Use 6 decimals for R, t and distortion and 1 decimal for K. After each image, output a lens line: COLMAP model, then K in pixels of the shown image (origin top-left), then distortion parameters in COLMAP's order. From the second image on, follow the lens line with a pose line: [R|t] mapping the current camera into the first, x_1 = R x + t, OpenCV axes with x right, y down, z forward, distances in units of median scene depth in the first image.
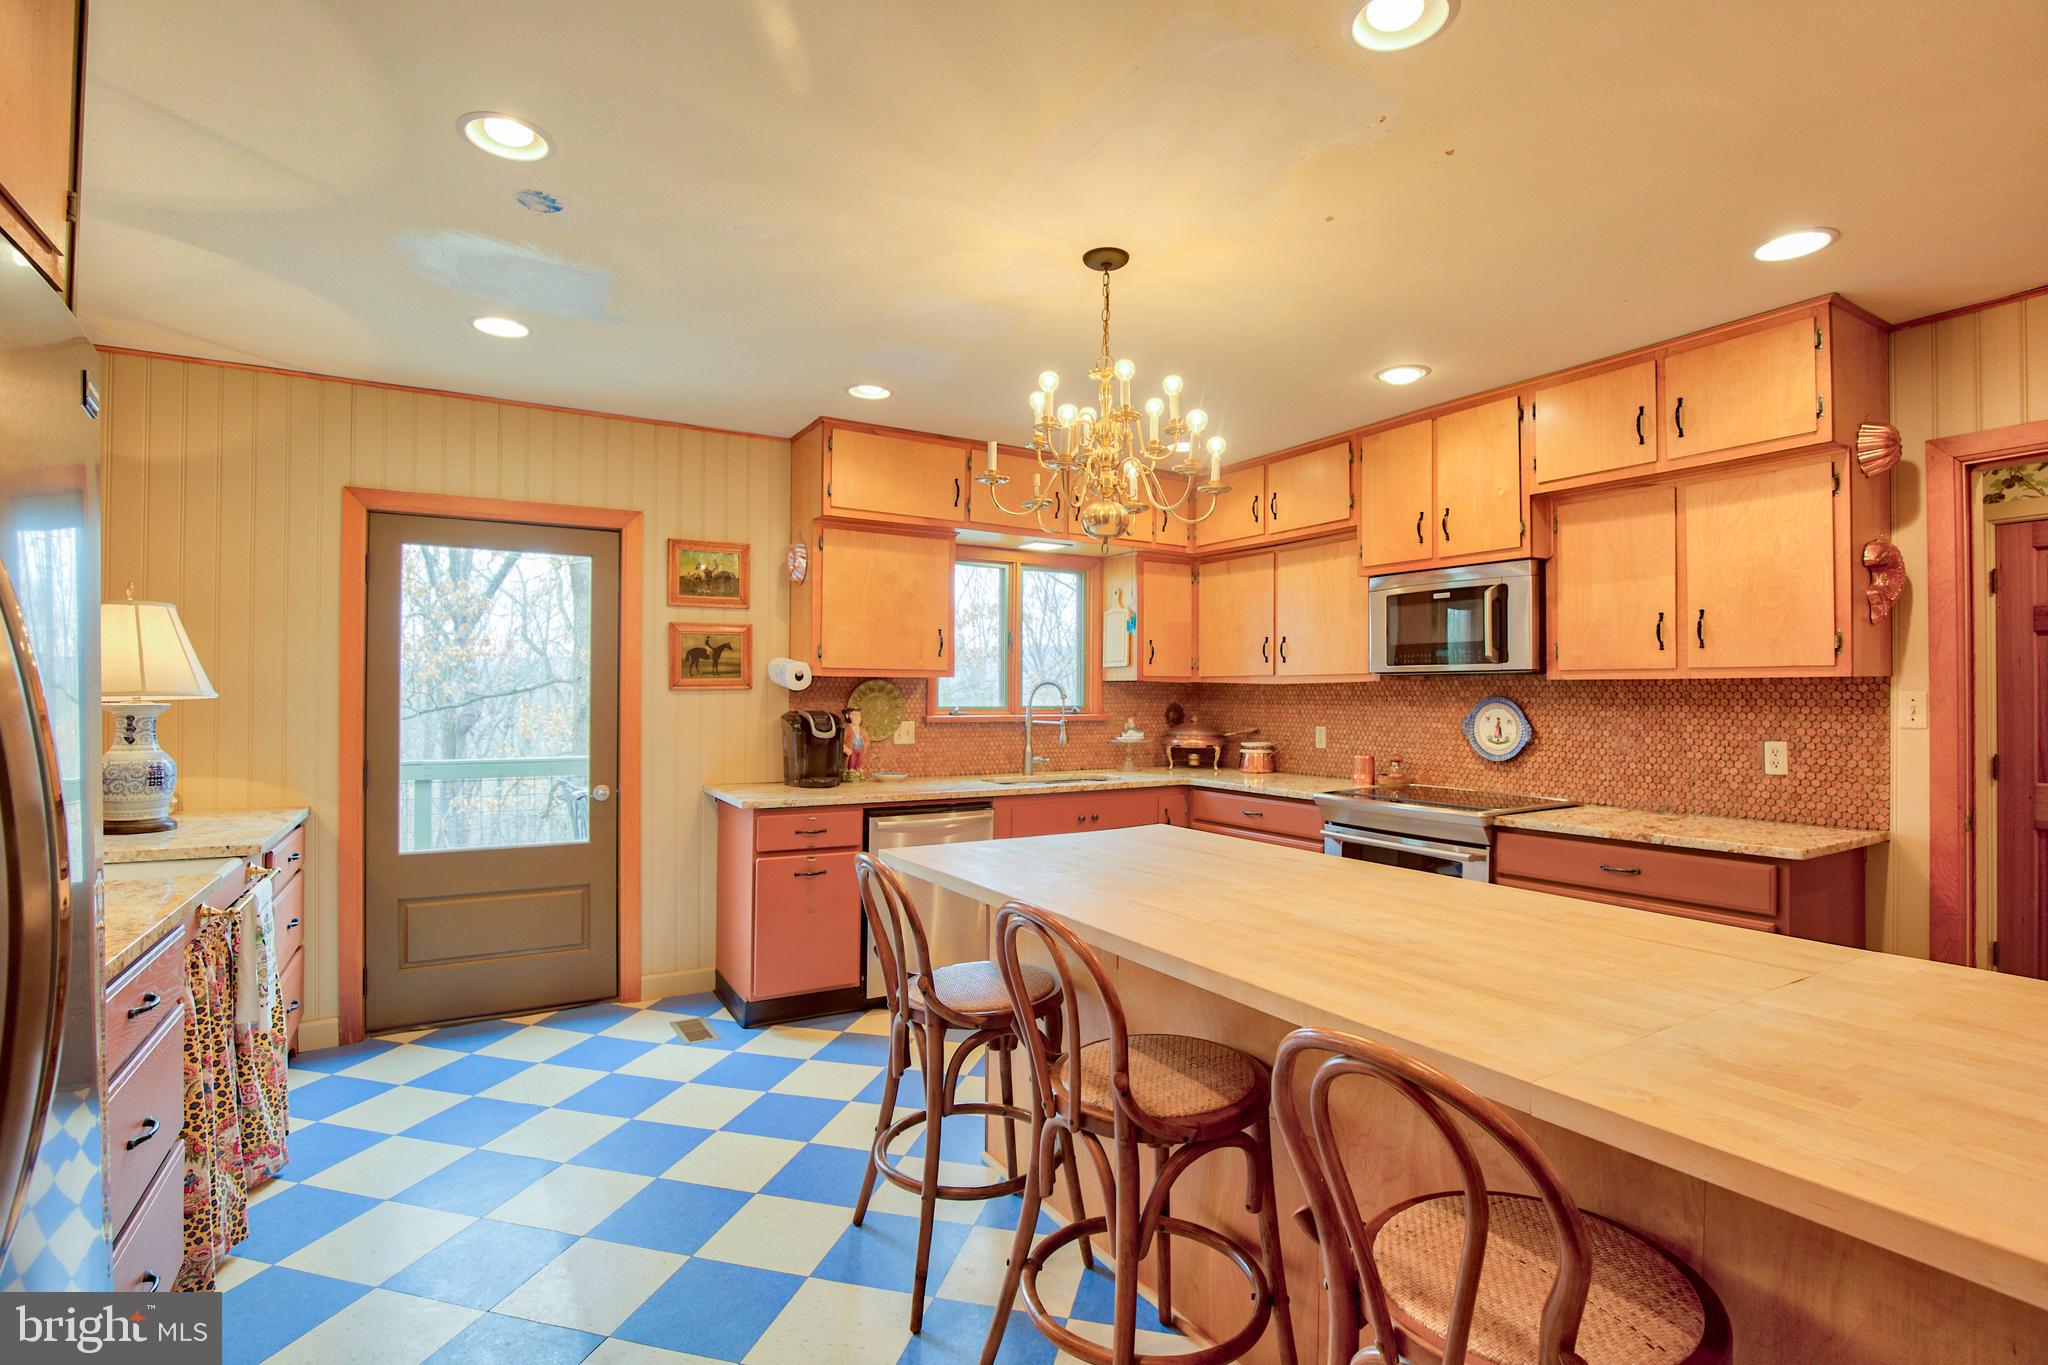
lens RADIAL K [[980.8, 0, 1019.0], [0, 980.8, 691.6], [0, 0, 1]] dist [-0.021777, -0.000141]
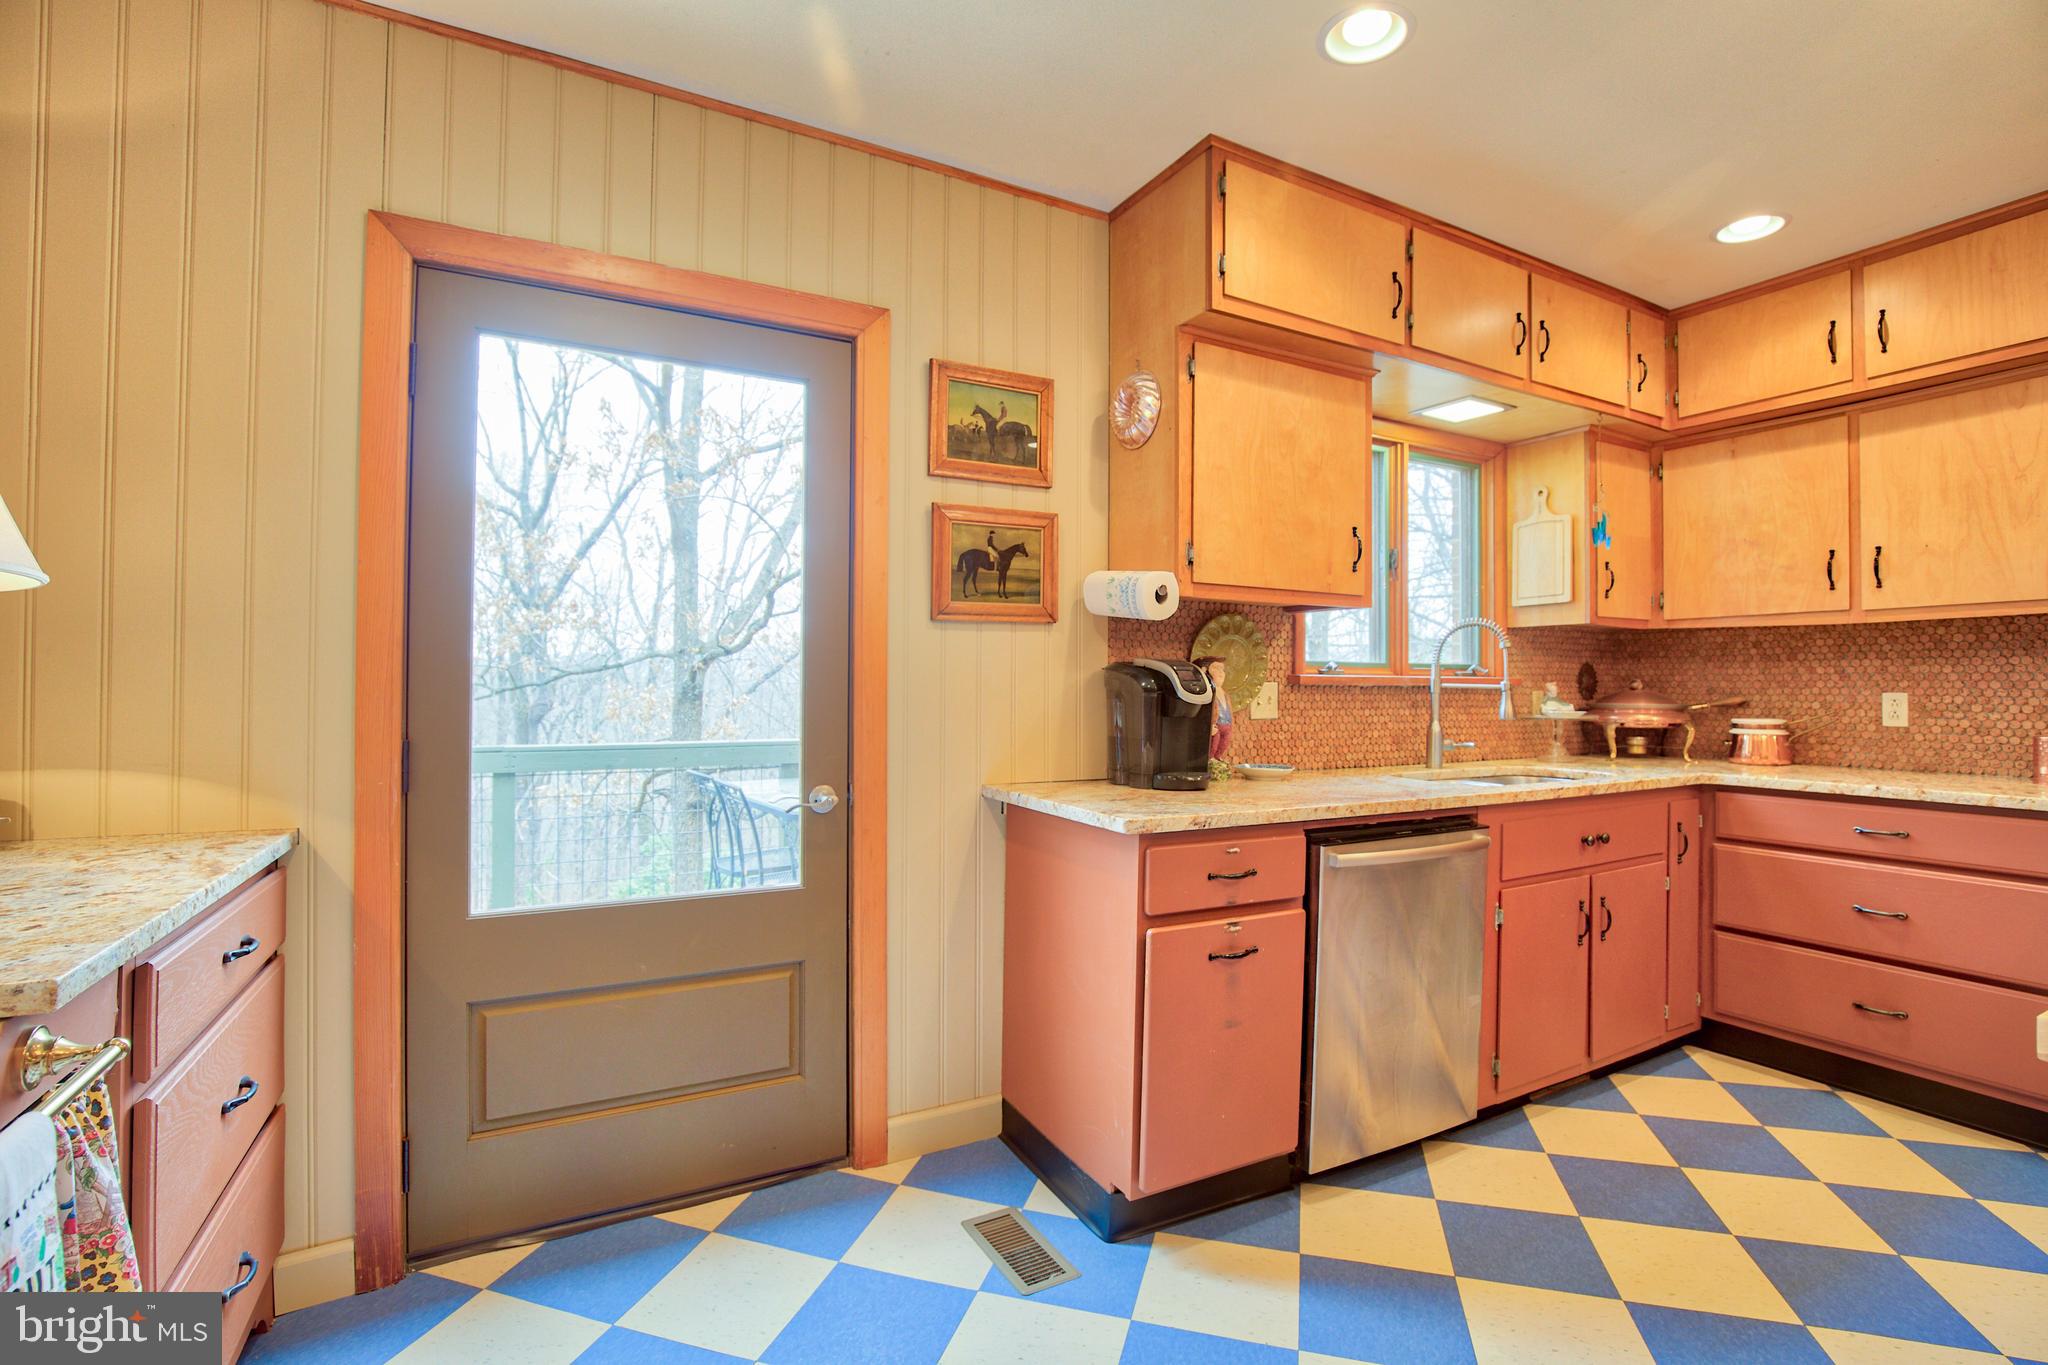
lens RADIAL K [[937.3, 0, 1024.0], [0, 937.3, 682.5], [0, 0, 1]] dist [-0.023156, 0.000364]
pose [[0.999459, 0.000053, -0.032890, -0.278969], [-0.000179, 0.999993, -0.003838, 0.036253], [0.032889, 0.003842, 0.999452, 0.439872]]
